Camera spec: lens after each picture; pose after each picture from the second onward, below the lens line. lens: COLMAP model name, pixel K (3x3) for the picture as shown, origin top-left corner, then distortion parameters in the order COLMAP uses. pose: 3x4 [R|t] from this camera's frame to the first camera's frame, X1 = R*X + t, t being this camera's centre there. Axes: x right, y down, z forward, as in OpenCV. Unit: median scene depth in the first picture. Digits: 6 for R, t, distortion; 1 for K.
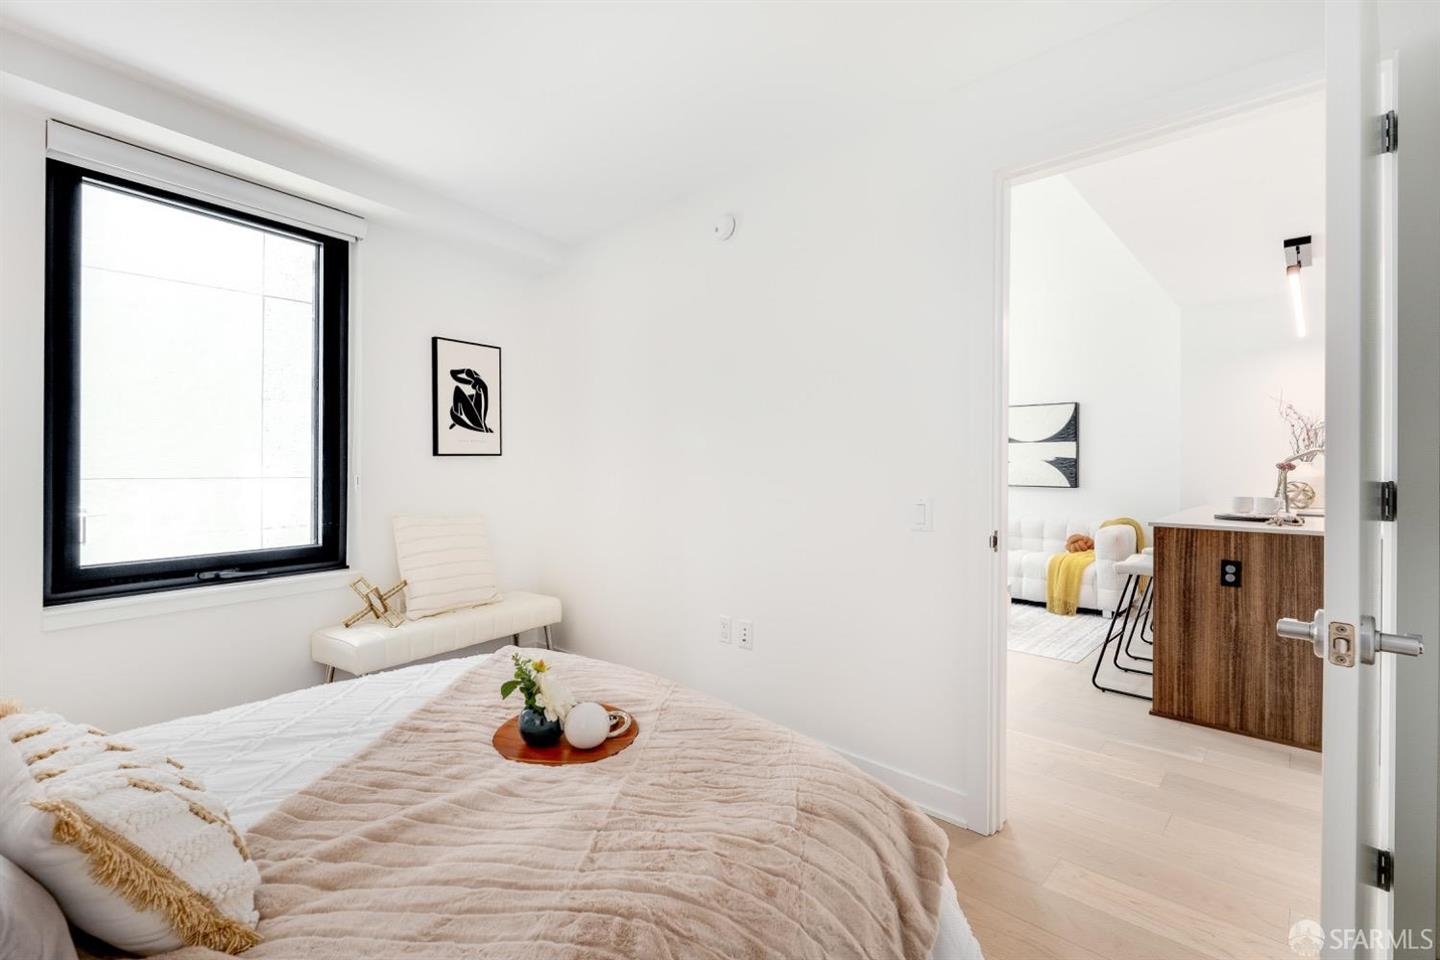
lens RADIAL K [[653.3, 0, 723.1], [0, 653.3, 468.6], [0, 0, 1]] dist [-0.005671, 0.000192]
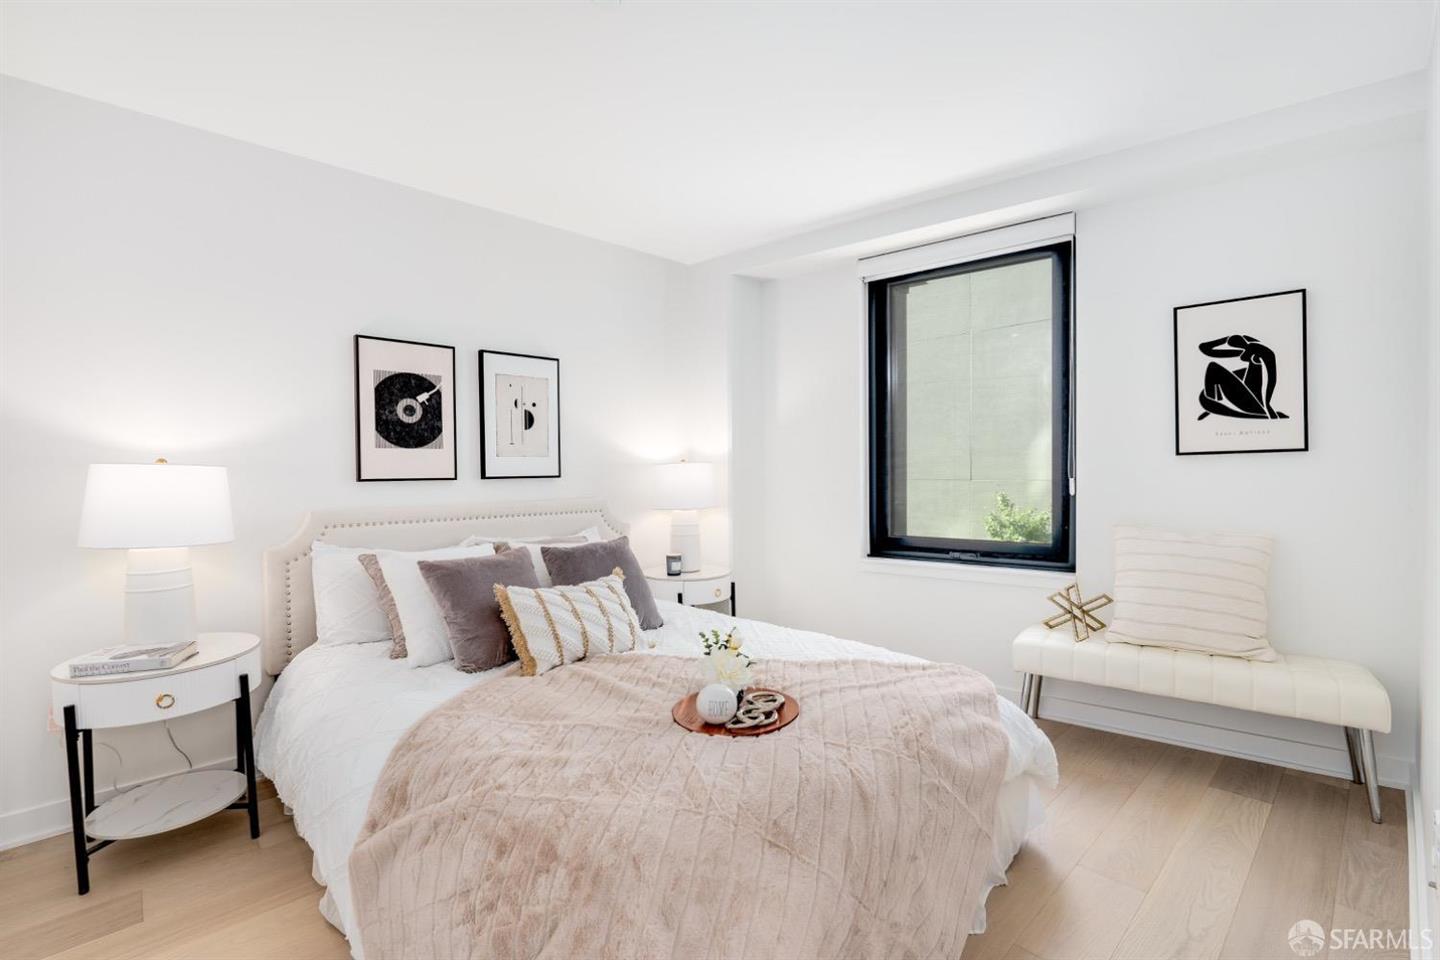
lens RADIAL K [[653.3, 0, 726.5], [0, 653.3, 479.4], [0, 0, 1]] dist [-0.005671, 0.000192]
pose [[-0.077128, 0.006503, -0.997000, 0.395225], [0.002685, 0.999976, 0.006314, 0.003865], [0.997018, -0.002190, -0.077143, 0.491310]]
